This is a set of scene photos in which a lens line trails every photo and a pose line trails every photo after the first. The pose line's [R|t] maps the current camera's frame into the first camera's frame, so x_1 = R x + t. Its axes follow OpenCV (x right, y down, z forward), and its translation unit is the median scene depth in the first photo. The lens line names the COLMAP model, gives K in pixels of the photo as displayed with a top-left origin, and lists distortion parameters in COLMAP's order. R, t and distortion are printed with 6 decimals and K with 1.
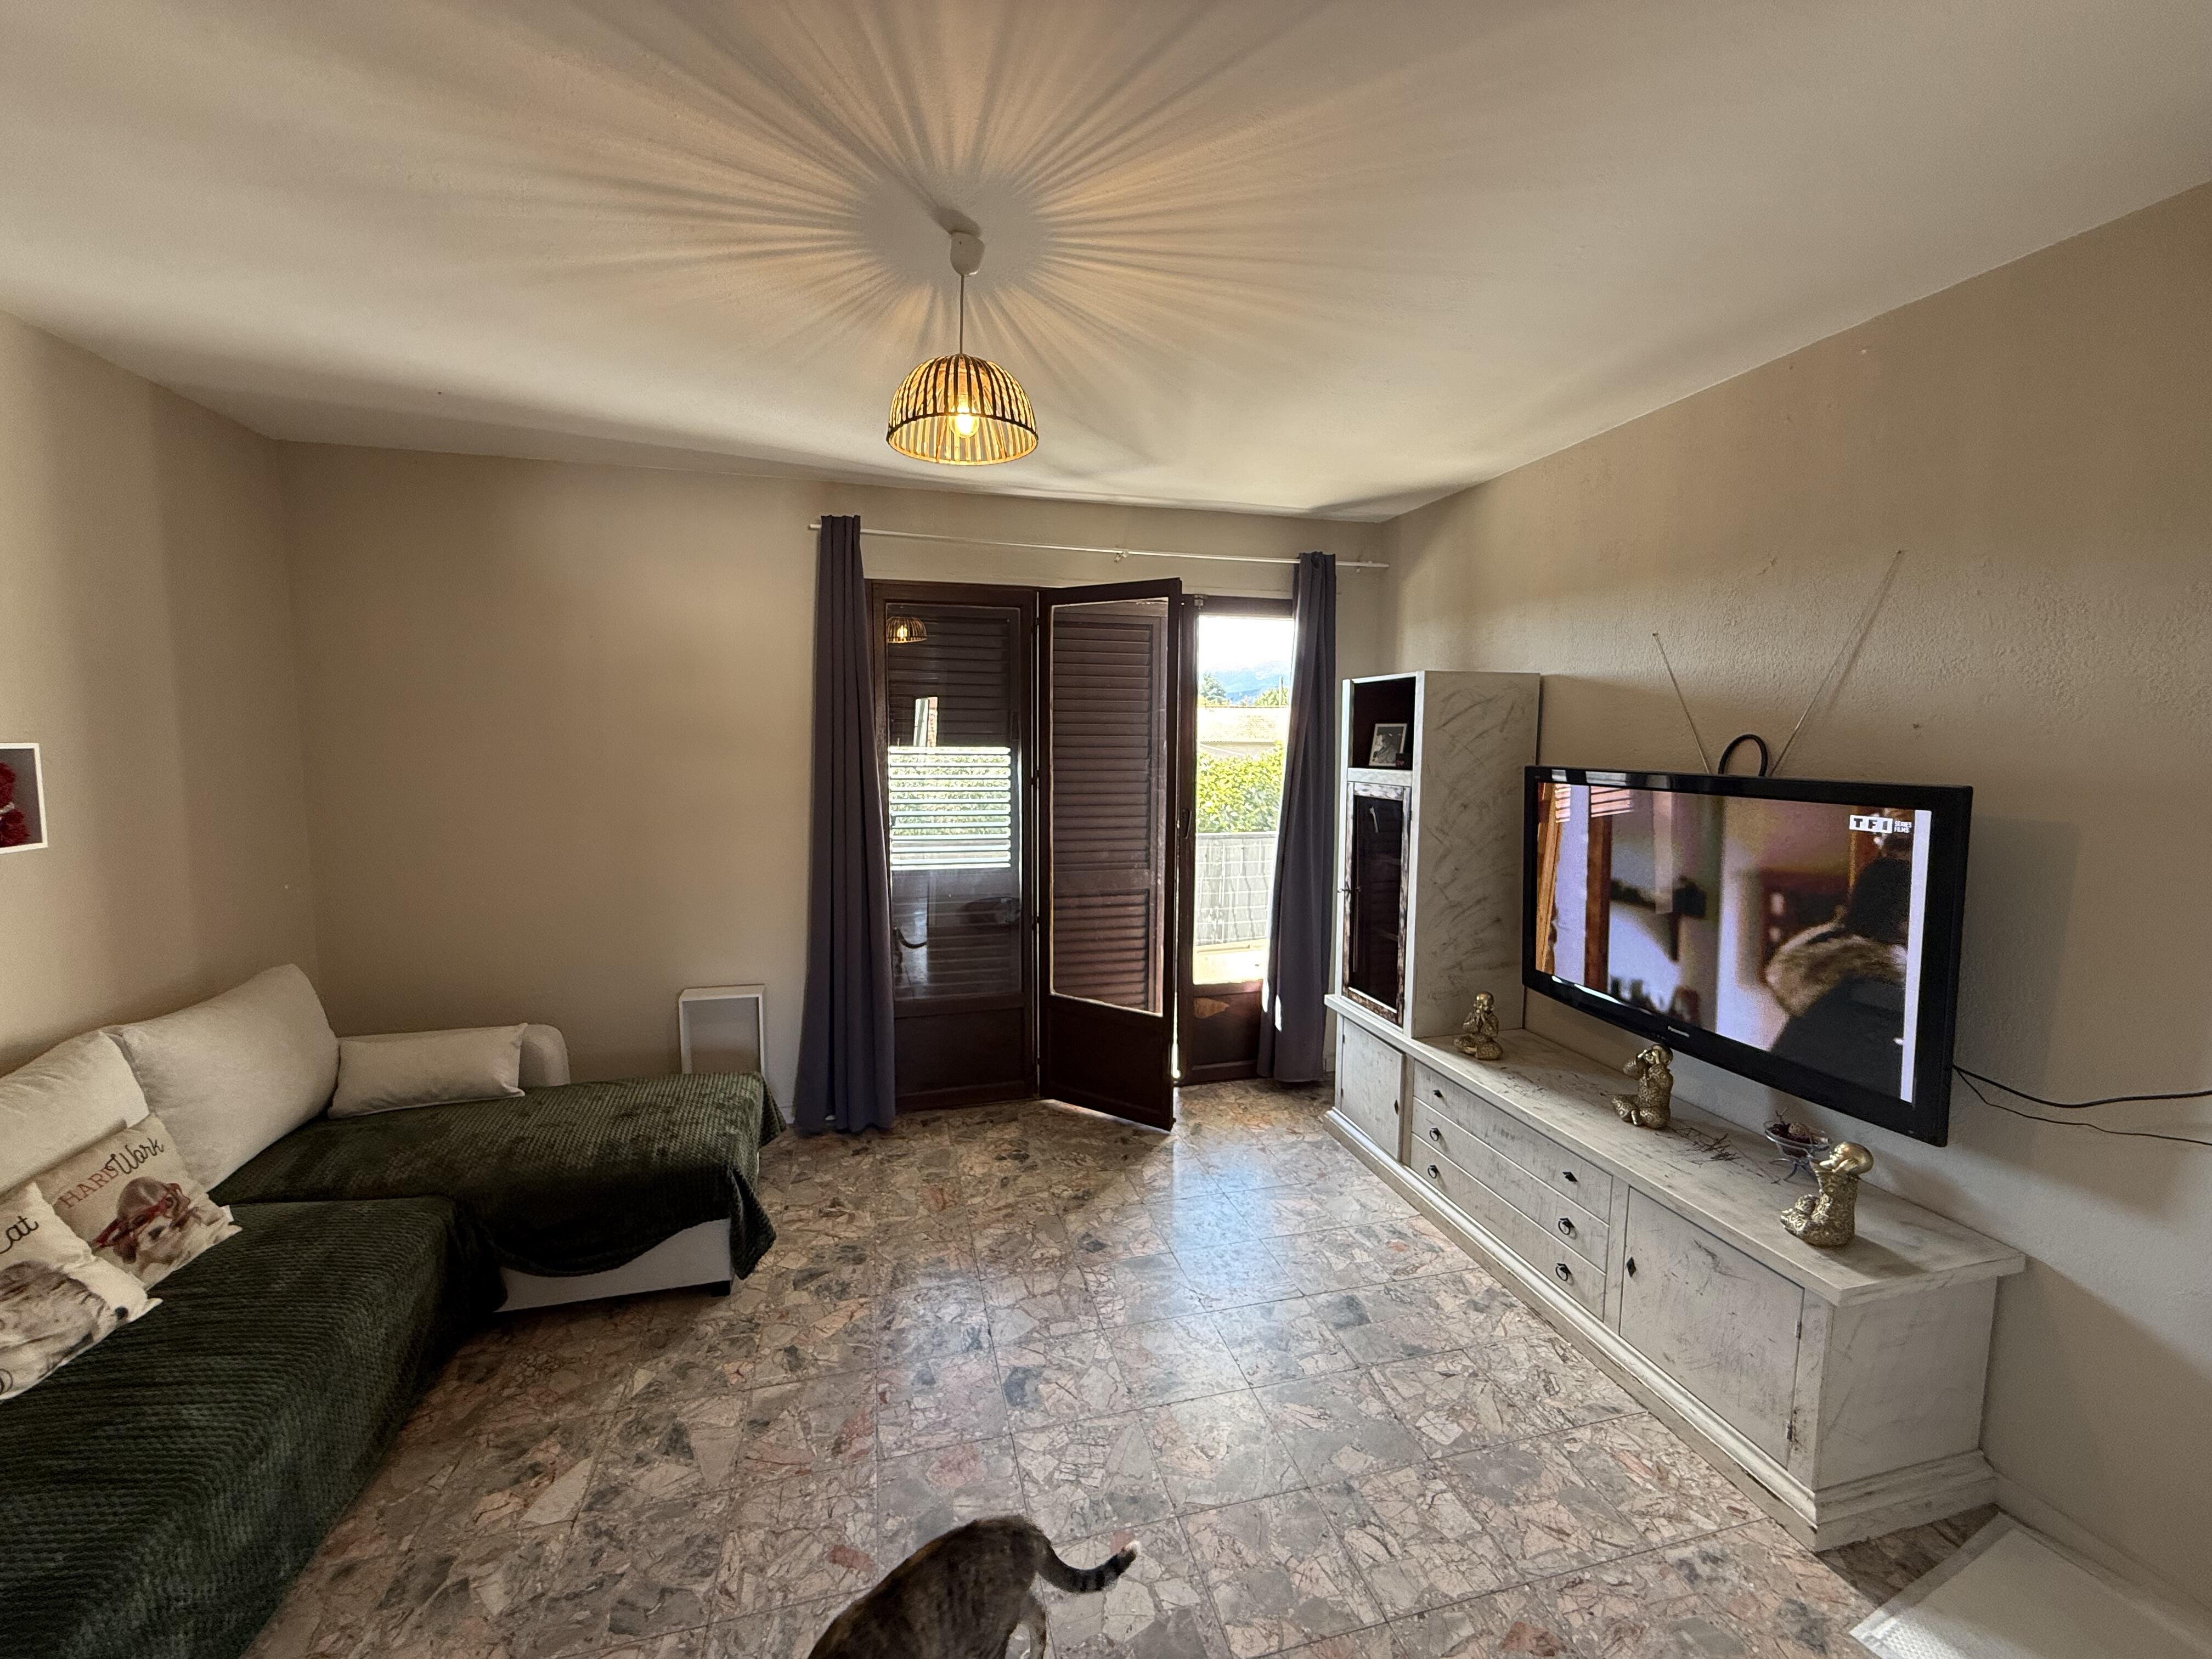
lens RADIAL K [[882.7, 0, 1101.8], [0, 882.7, 819.8], [0, 0, 1]] dist [0.001246, -0.000437]
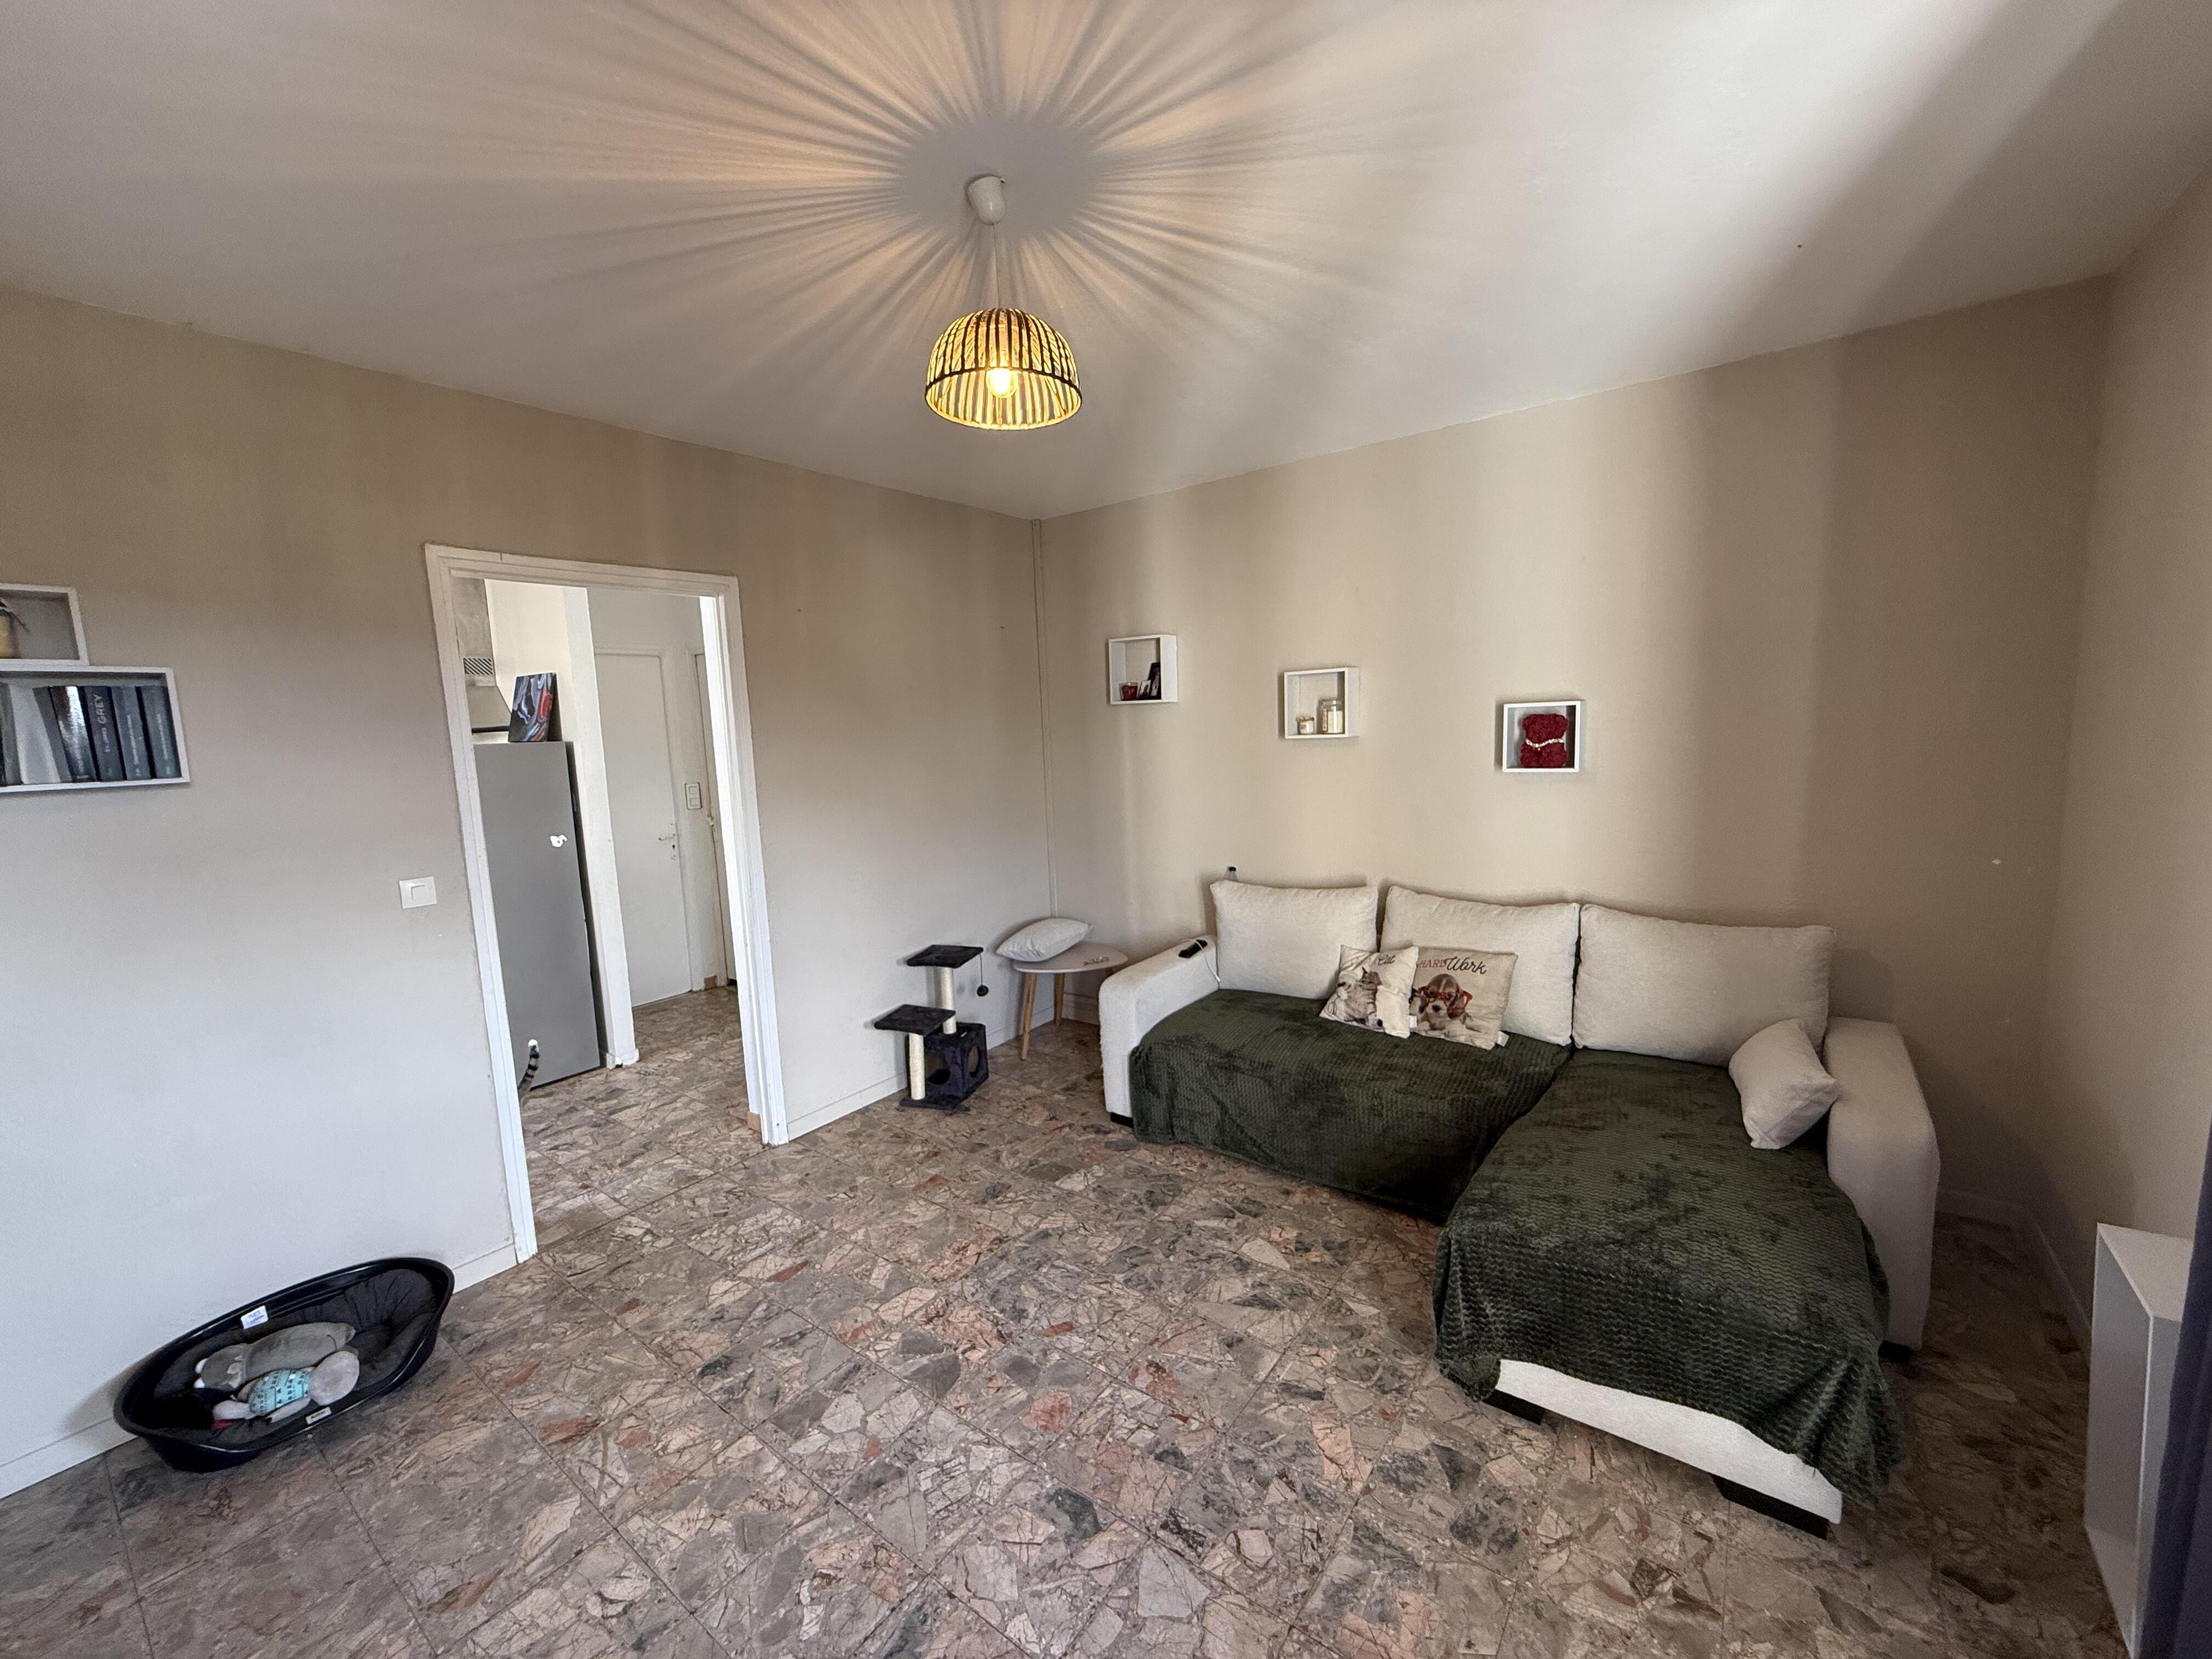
lens RADIAL K [[882.7, 0, 1107.2], [0, 882.7, 824.4], [0, 0, 1]] dist [0.001246, -0.000437]
pose [[-0.779804, 0.100431, -0.617915, 0.353093], [-0.019798, 0.982598, 0.184688, -0.144564], [0.625710, 0.156255, -0.764246, 1.691075]]
